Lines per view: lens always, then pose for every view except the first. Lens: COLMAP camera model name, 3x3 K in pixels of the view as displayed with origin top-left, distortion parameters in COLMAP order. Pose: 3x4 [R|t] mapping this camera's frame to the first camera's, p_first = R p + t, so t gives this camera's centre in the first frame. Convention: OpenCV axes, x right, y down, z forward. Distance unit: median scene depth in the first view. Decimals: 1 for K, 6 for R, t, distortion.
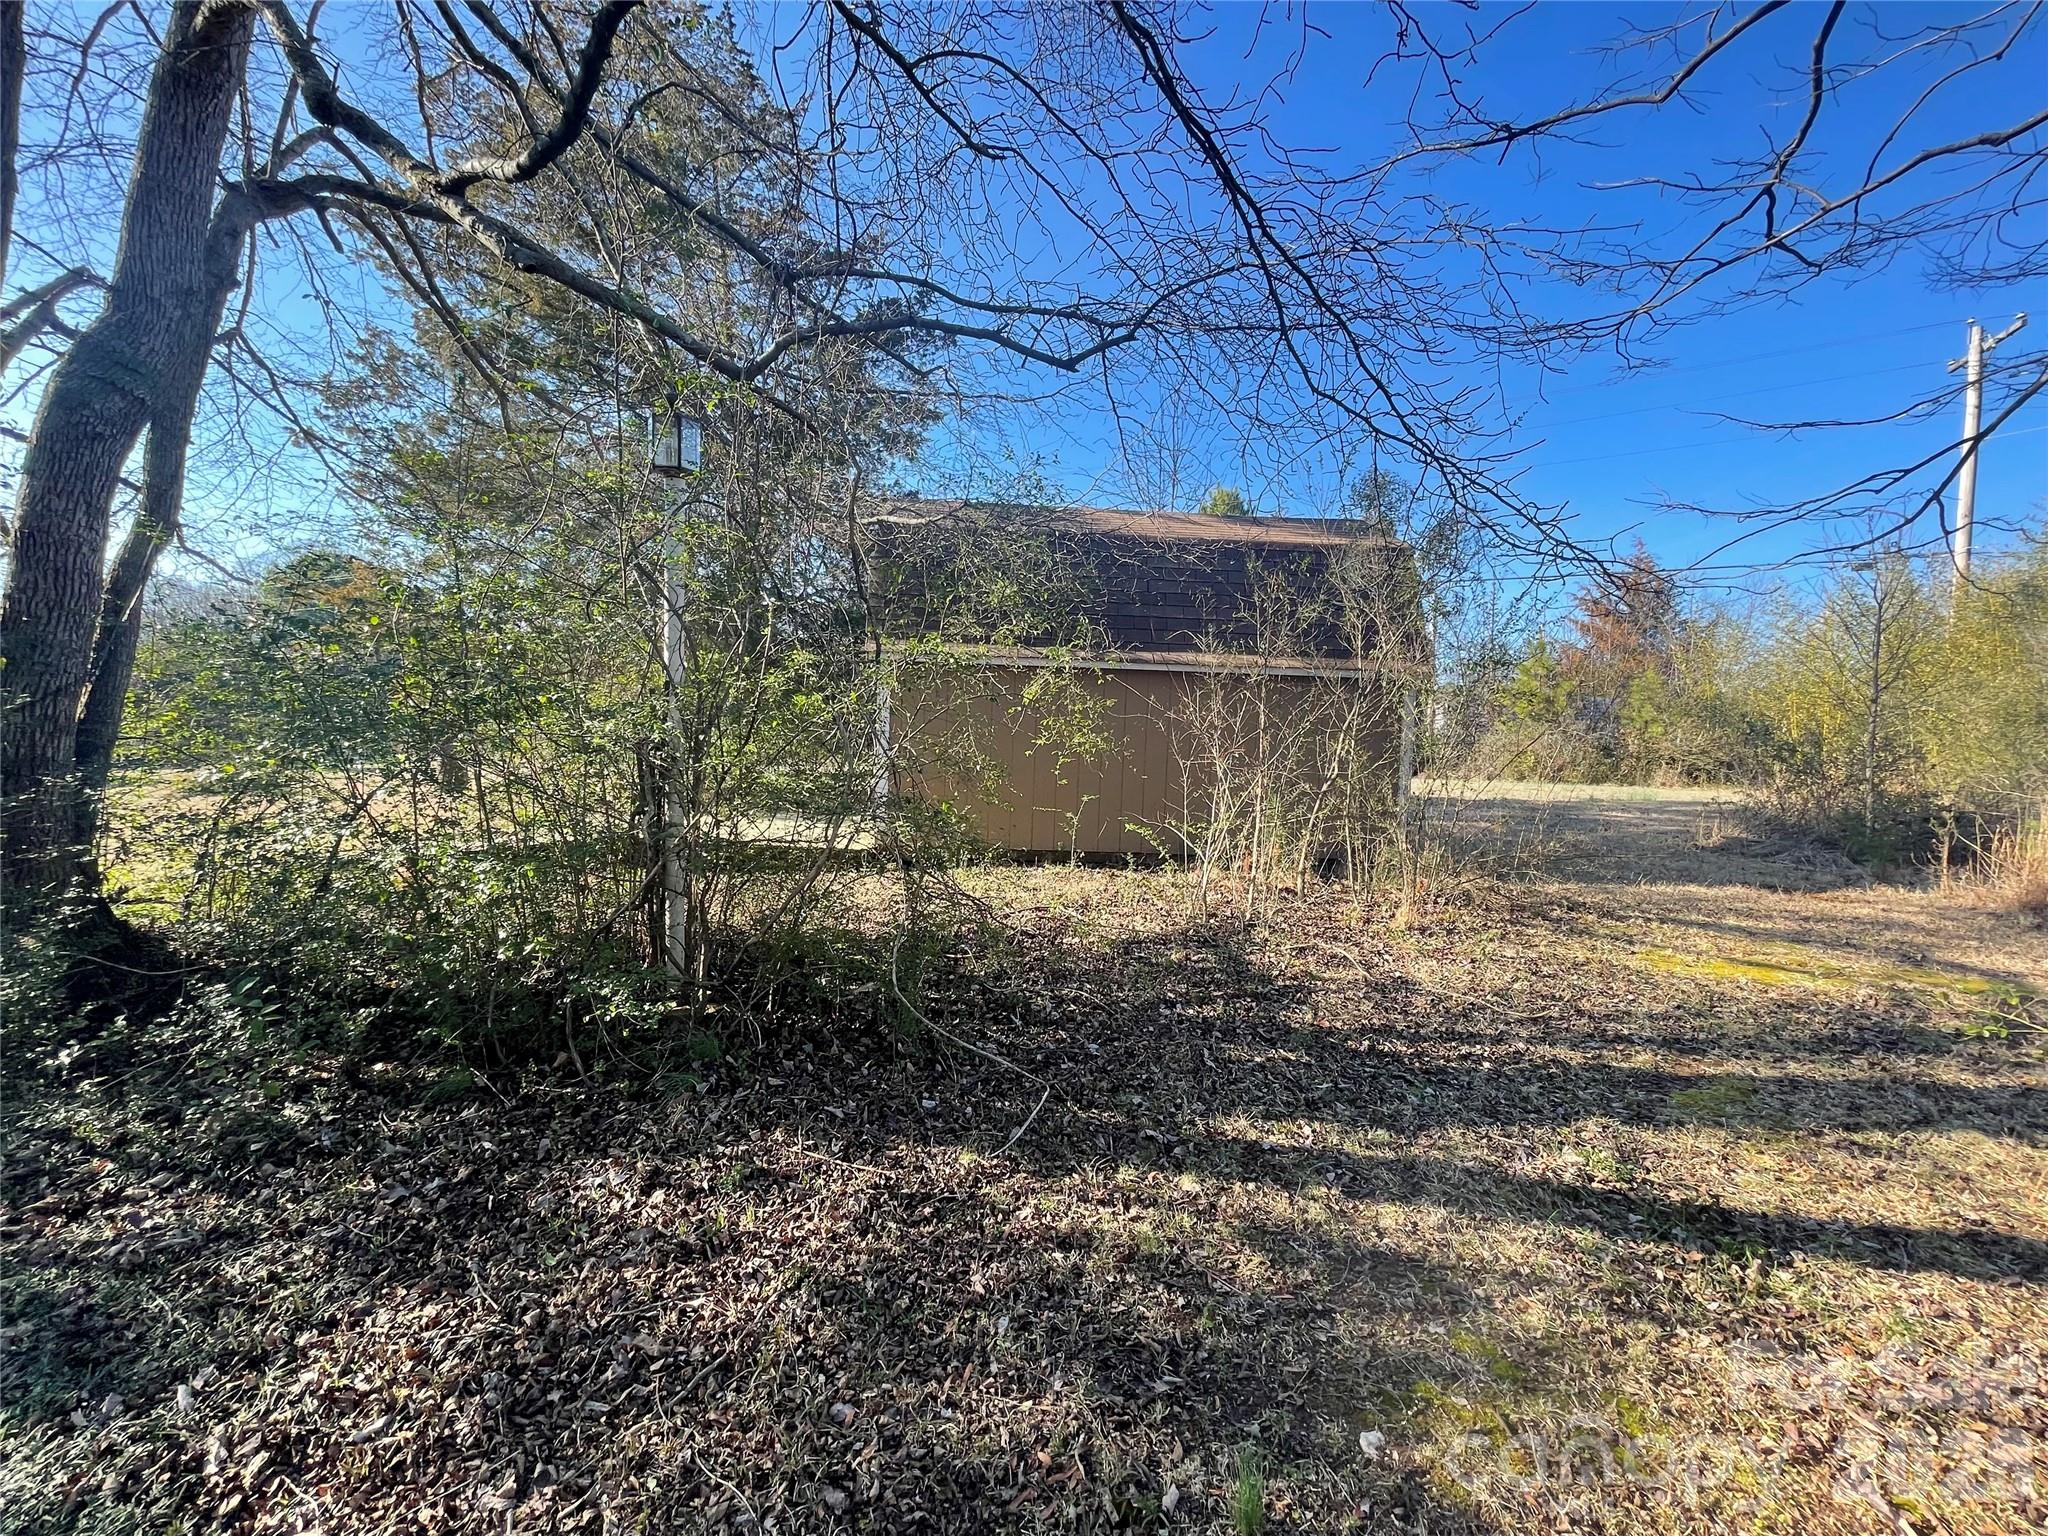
lens RADIAL K [[824.7, 0, 1016.1], [0, 824.7, 767.2], [0, 0, 1]] dist [-0.002976, -0.000337]
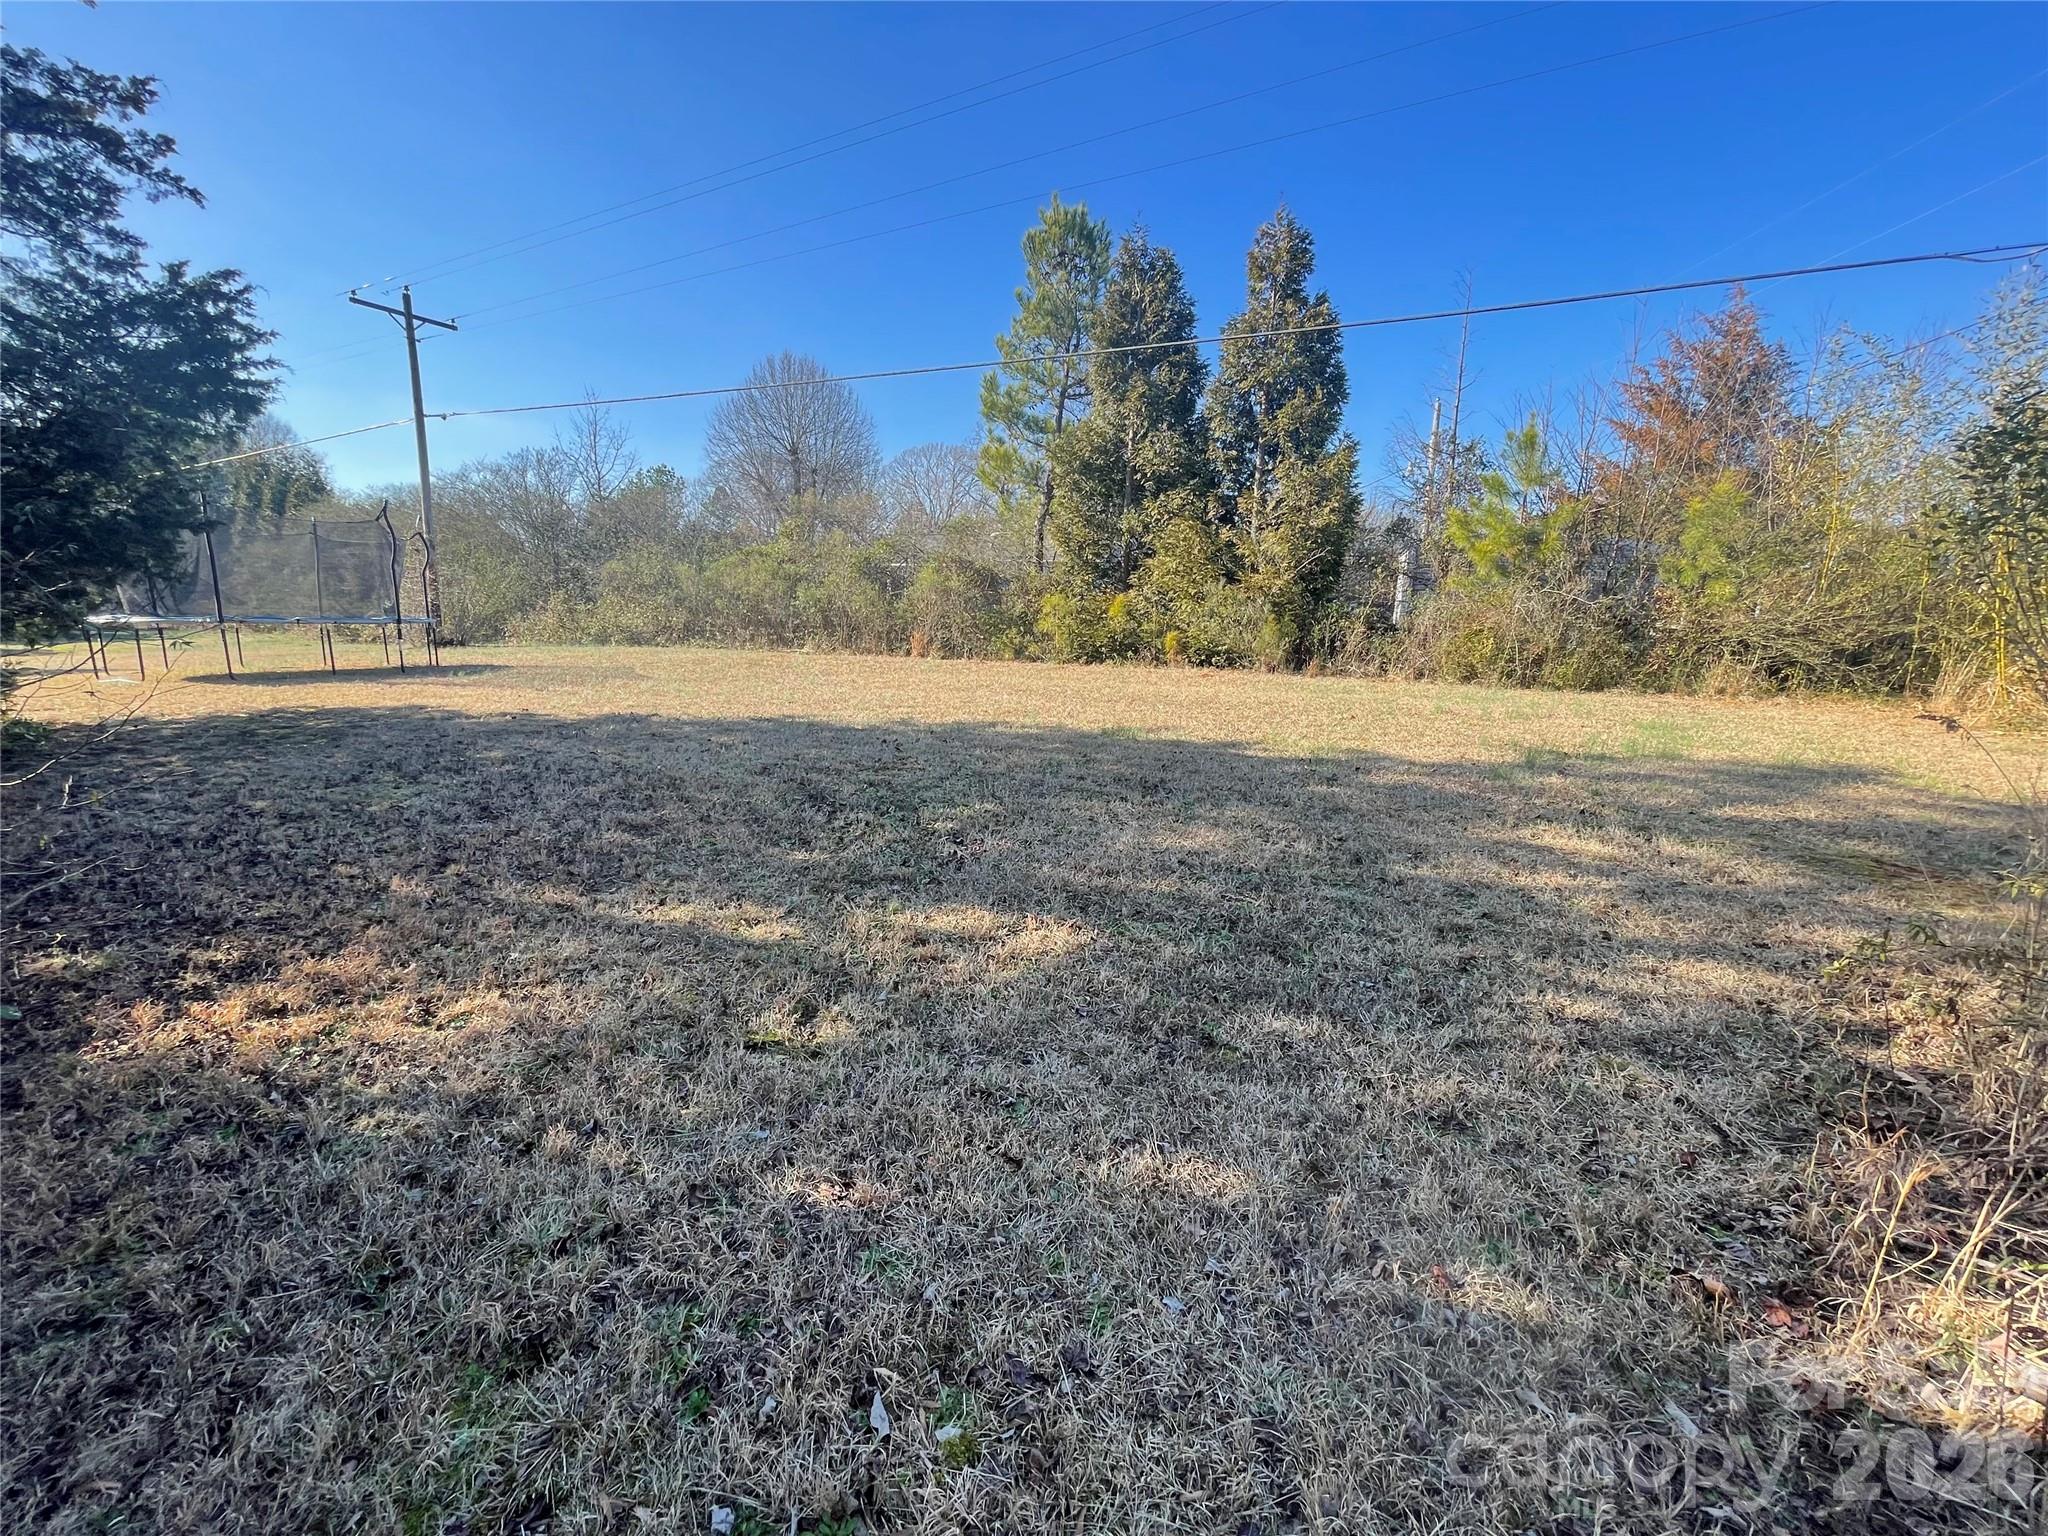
lens RADIAL K [[824.7, 0, 1023.1], [0, 824.7, 768.8], [0, 0, 1]] dist [-0.002976, -0.000337]
pose [[0.999244, 0.001854, -0.038835, 0.266664], [0.004395, 0.987073, 0.160208, -0.014149], [0.038630, -0.160258, 0.986319, 0.336878]]
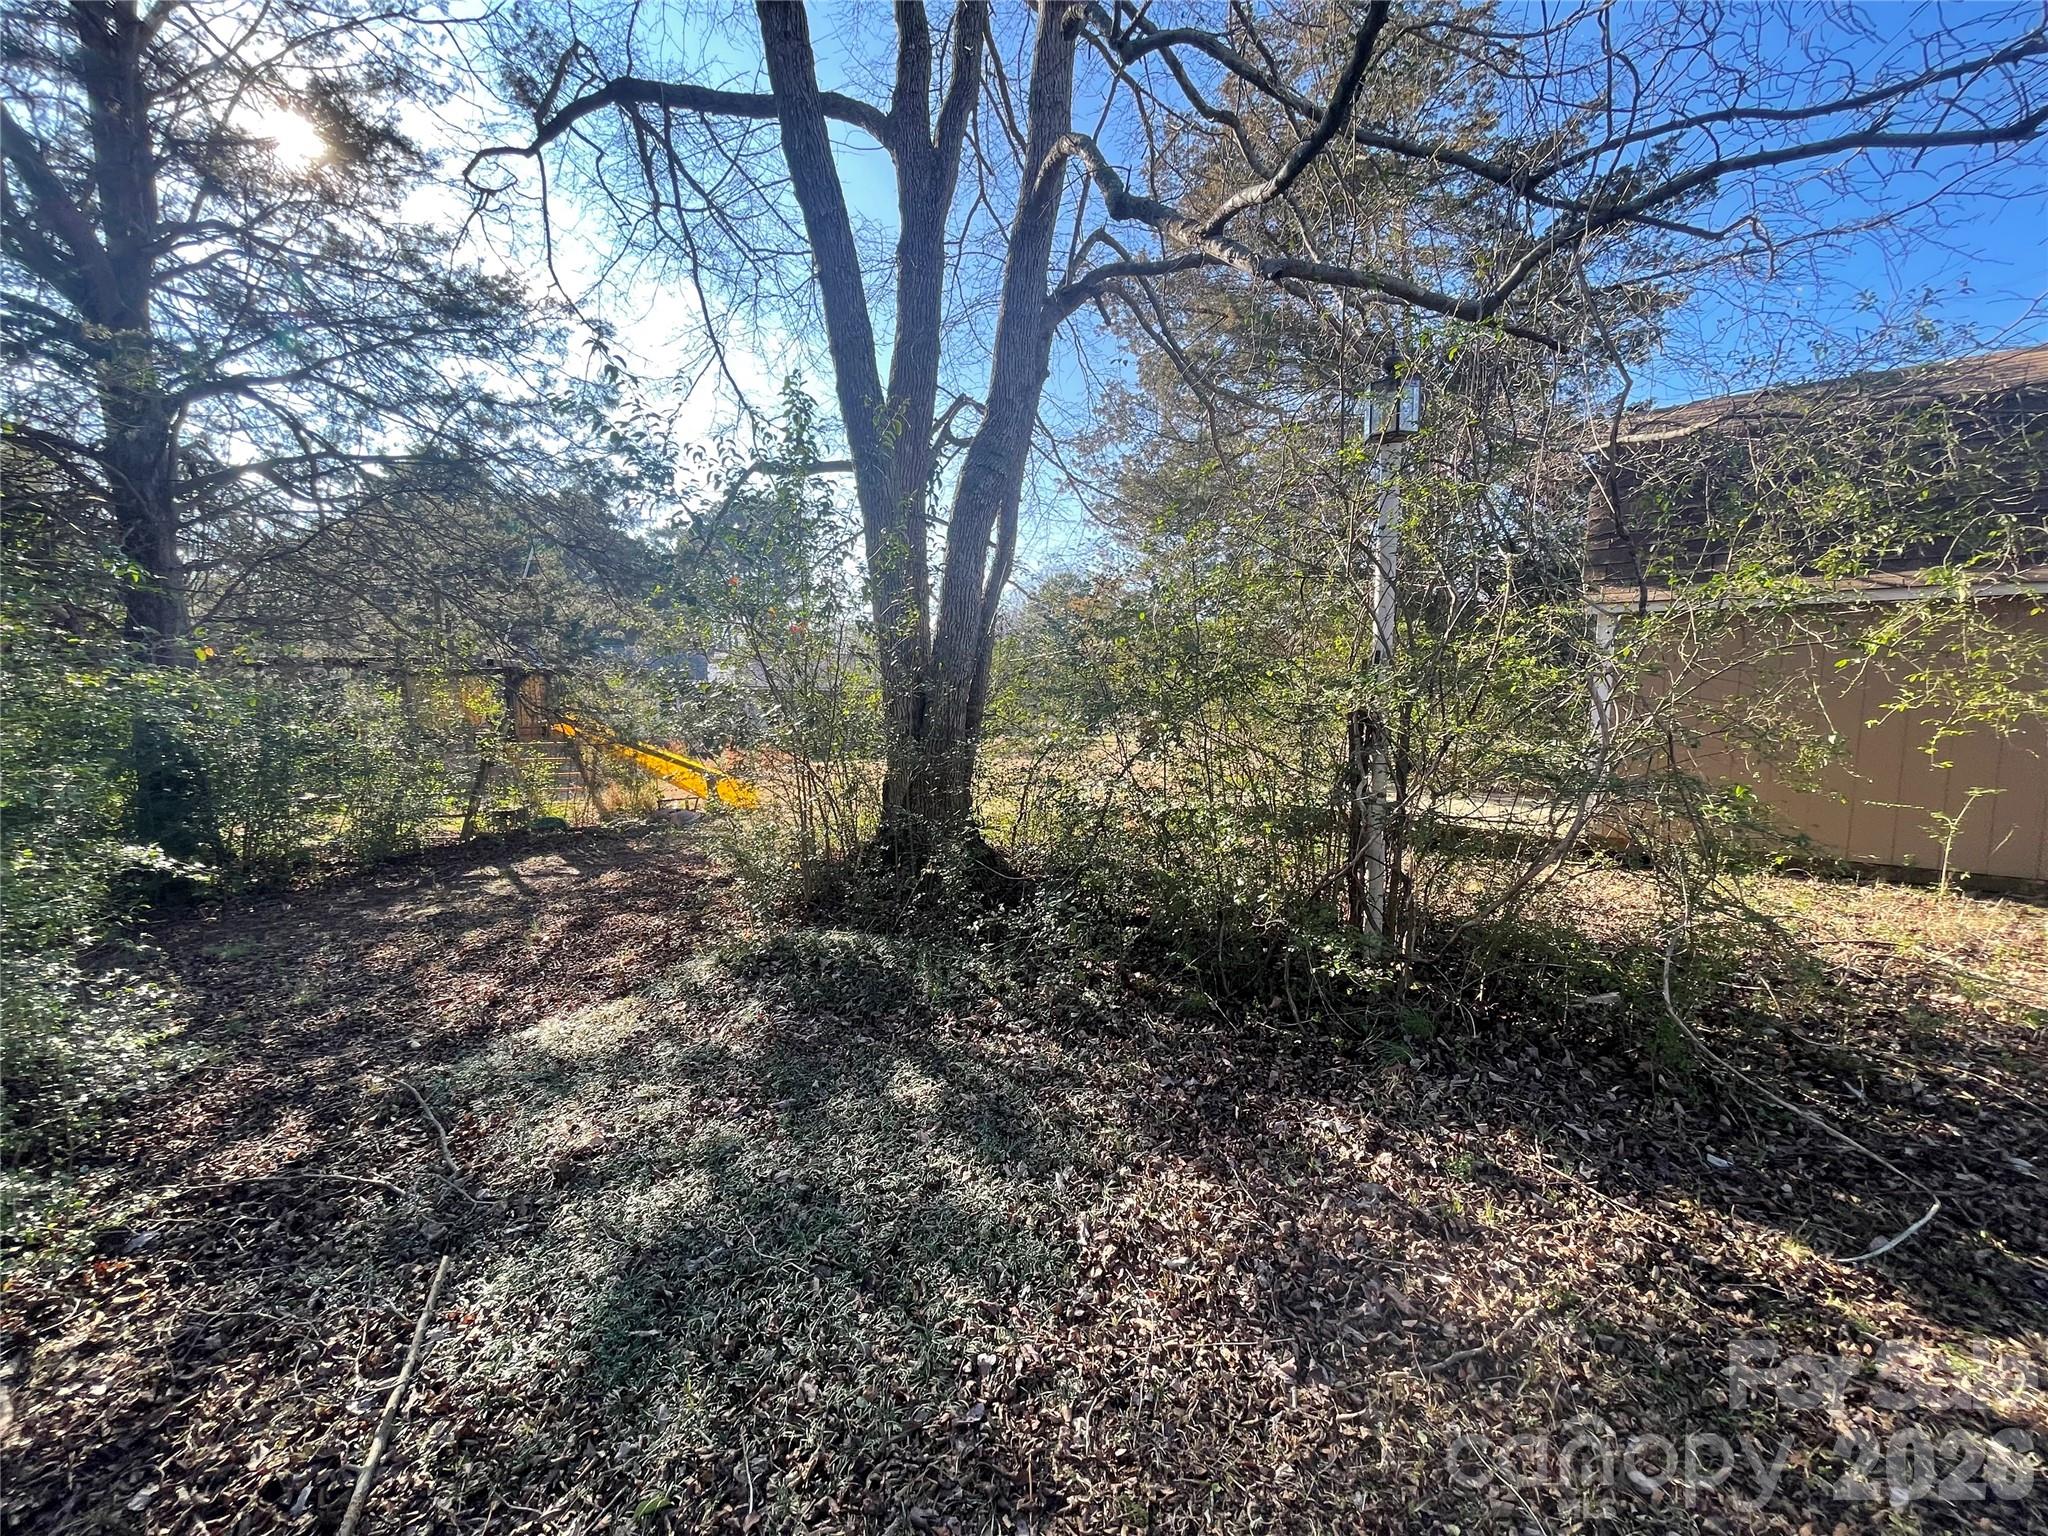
lens RADIAL K [[824.7, 0, 1017.3], [0, 824.7, 763.1], [0, 0, 1]] dist [-0.002976, -0.000337]
pose [[0.732756, 0.029772, -0.679840, -0.088782], [-0.012597, 0.999465, 0.030191, 0.010047], [0.680375, -0.013558, 0.732739, -0.044217]]
